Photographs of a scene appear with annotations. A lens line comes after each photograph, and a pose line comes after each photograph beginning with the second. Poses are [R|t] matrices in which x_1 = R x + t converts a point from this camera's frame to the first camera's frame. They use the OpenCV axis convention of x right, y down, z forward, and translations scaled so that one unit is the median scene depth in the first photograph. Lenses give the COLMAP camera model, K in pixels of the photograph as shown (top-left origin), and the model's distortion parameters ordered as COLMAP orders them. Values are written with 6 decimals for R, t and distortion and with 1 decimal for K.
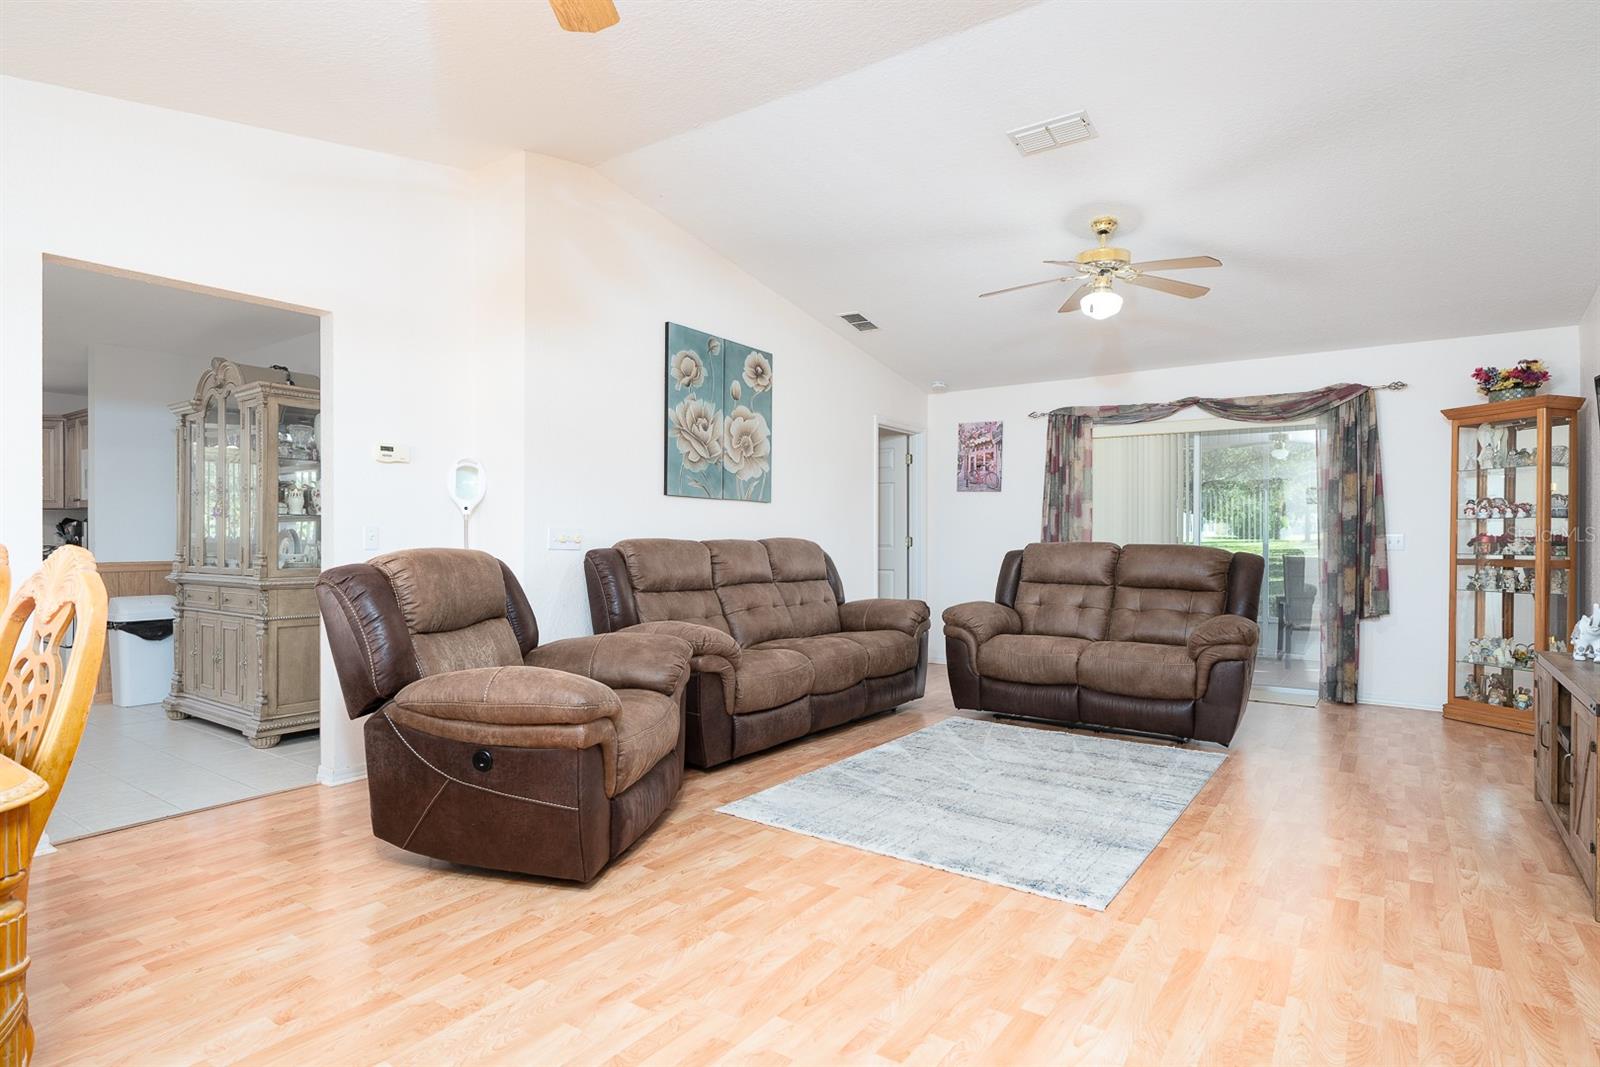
lens RADIAL K [[845.7, 0, 789.1], [0, 845.7, 538.2], [0, 0, 1]] dist [-0.002880, -0.001586]
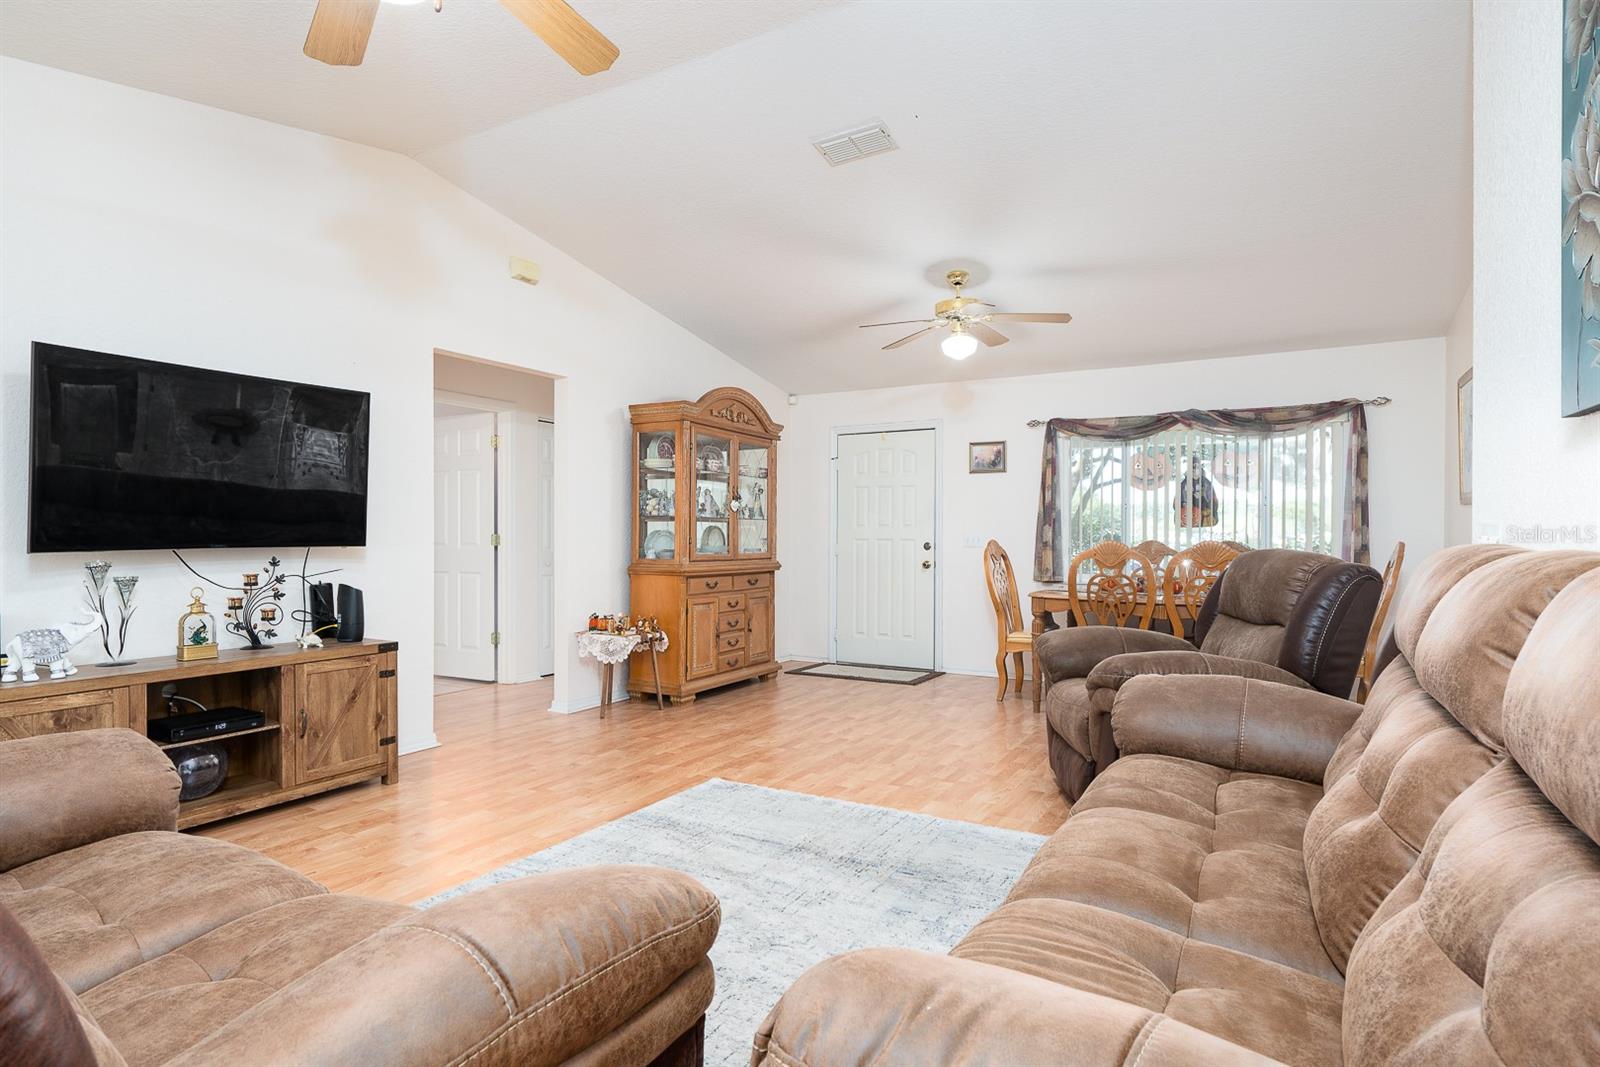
lens RADIAL K [[845.7, 0, 800.0], [0, 845.7, 538.3], [0, 0, 1]] dist [-0.002880, -0.001586]
pose [[-0.993641, -0.005995, -0.112436, 0.203692], [-0.006728, 0.999958, 0.006147, -0.003306], [0.112394, 0.006865, -0.993640, 1.323212]]
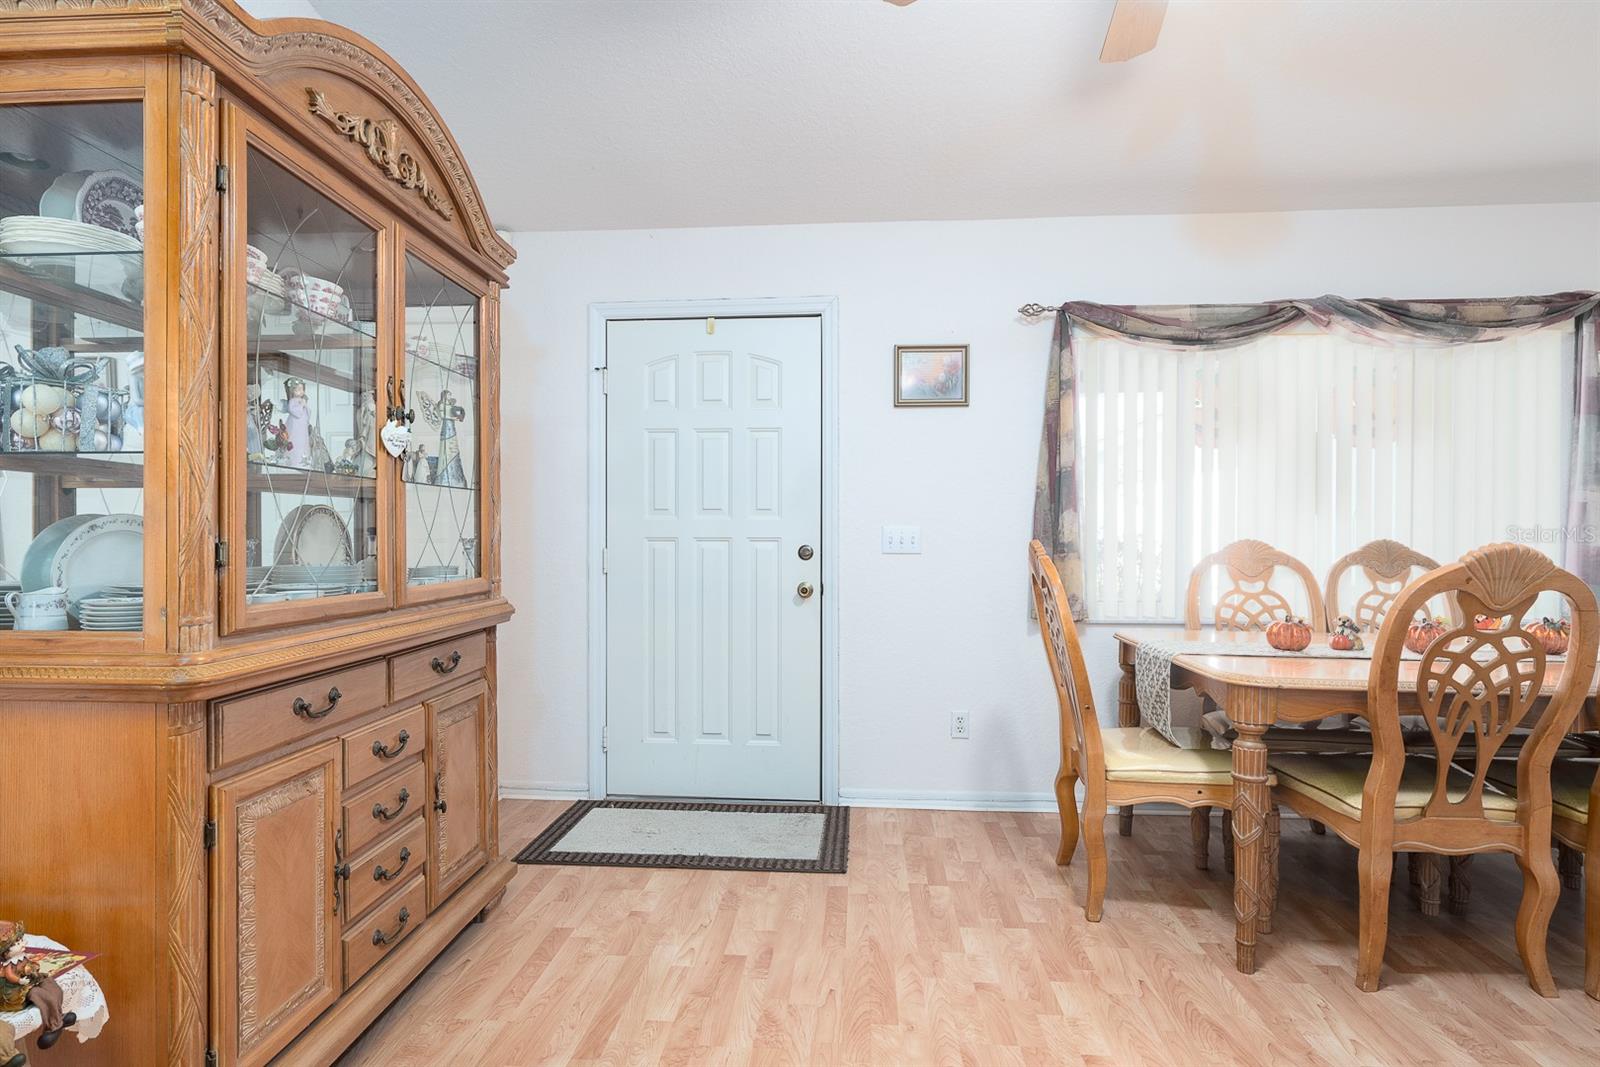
lens RADIAL K [[845.7, 0, 791.4], [0, 845.7, 539.6], [0, 0, 1]] dist [-0.002880, -0.001586]
pose [[-0.858353, 0.002154, -0.513055, 0.203120], [-0.003931, 0.999934, 0.010776, -0.000969], [0.513045, 0.011266, -0.858288, 0.508217]]
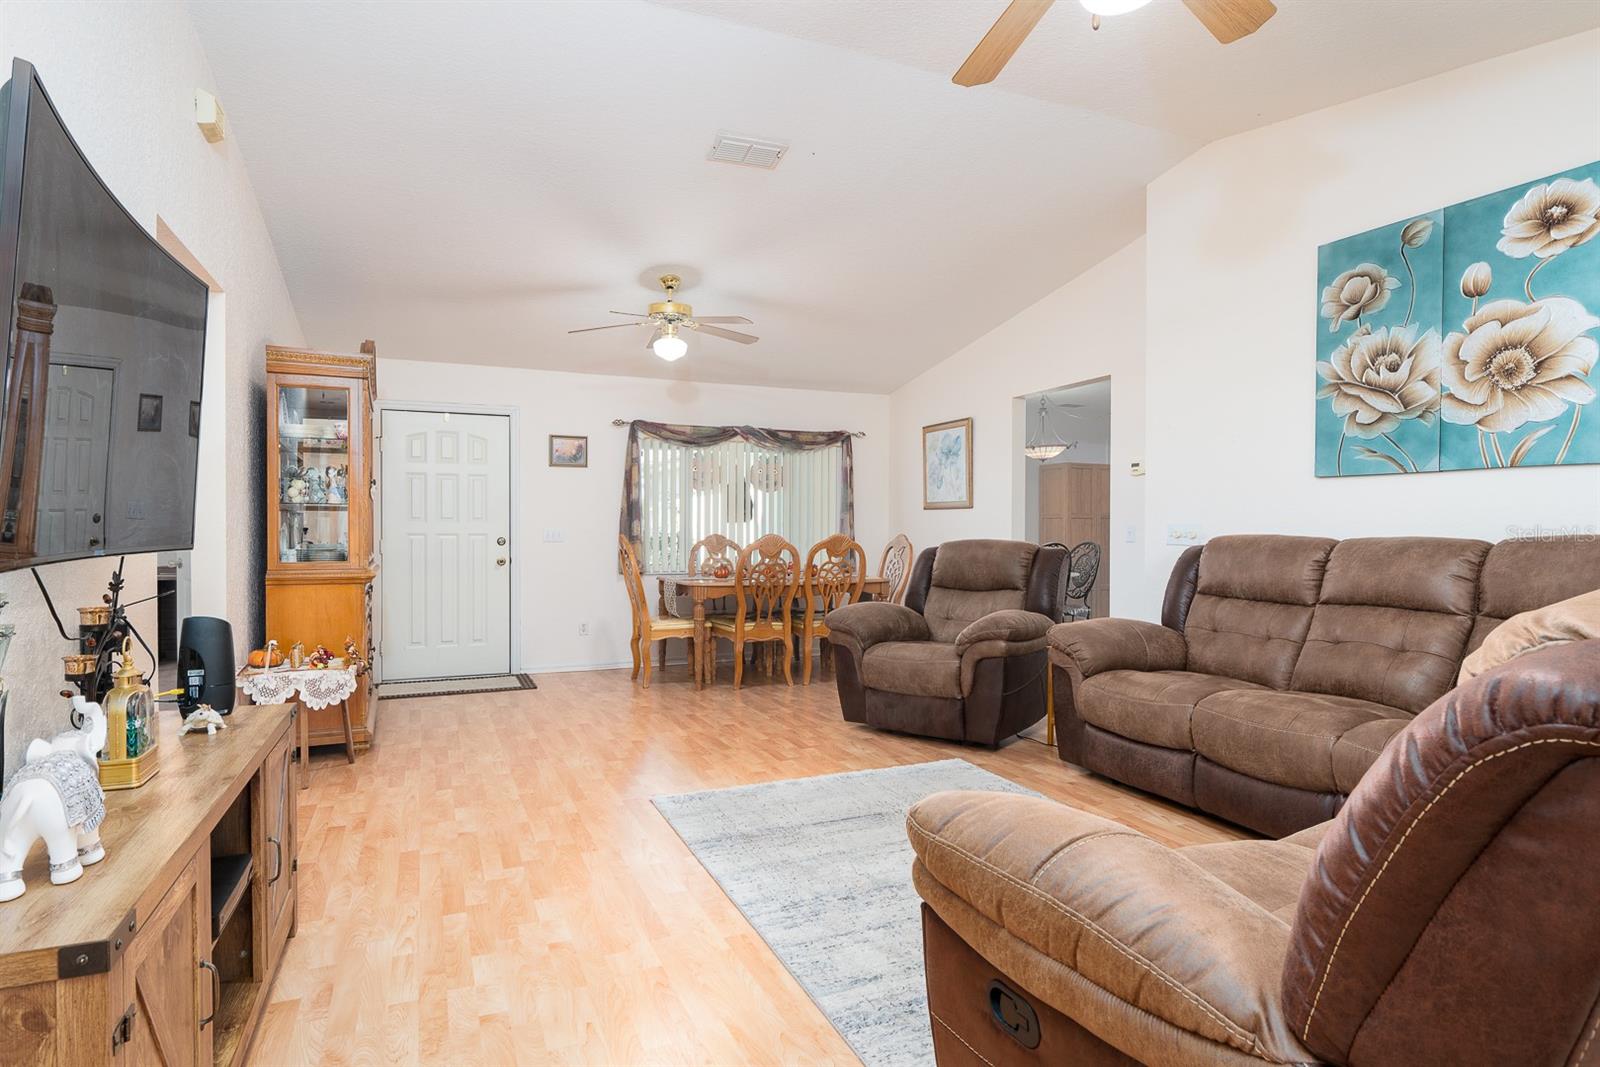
lens RADIAL K [[845.7, 0, 784.4], [0, 845.7, 543.2], [0, 0, 1]] dist [-0.002880, -0.001586]
pose [[-0.520442, 0.008996, -0.853850, 0.752563], [-0.005178, 0.999893, 0.013690, -0.000396], [0.853881, 0.011546, -0.520340, 0.996311]]
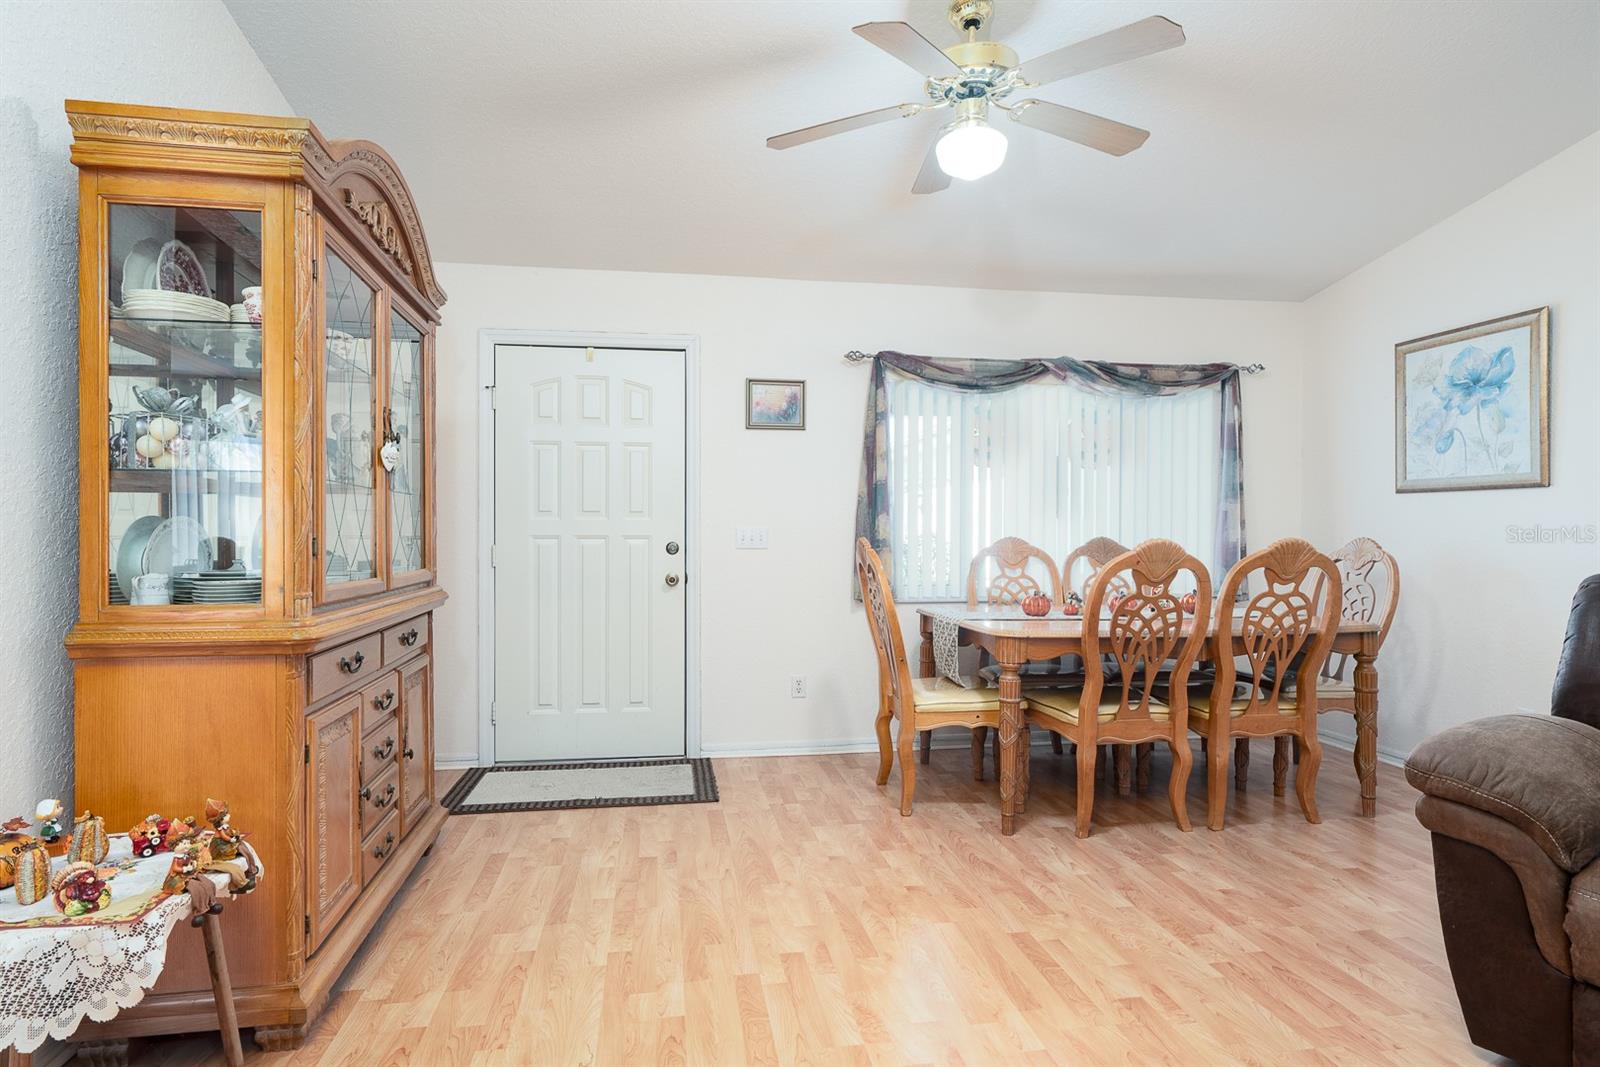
lens RADIAL K [[845.7, 0, 788.0], [0, 845.7, 536.5], [0, 0, 1]] dist [-0.002880, -0.001586]
pose [[-0.717435, 0.000988, -0.696625, 0.339953], [-0.005736, 0.999957, 0.007326, -0.001043], [0.696602, 0.009252, -0.717398, 0.596210]]
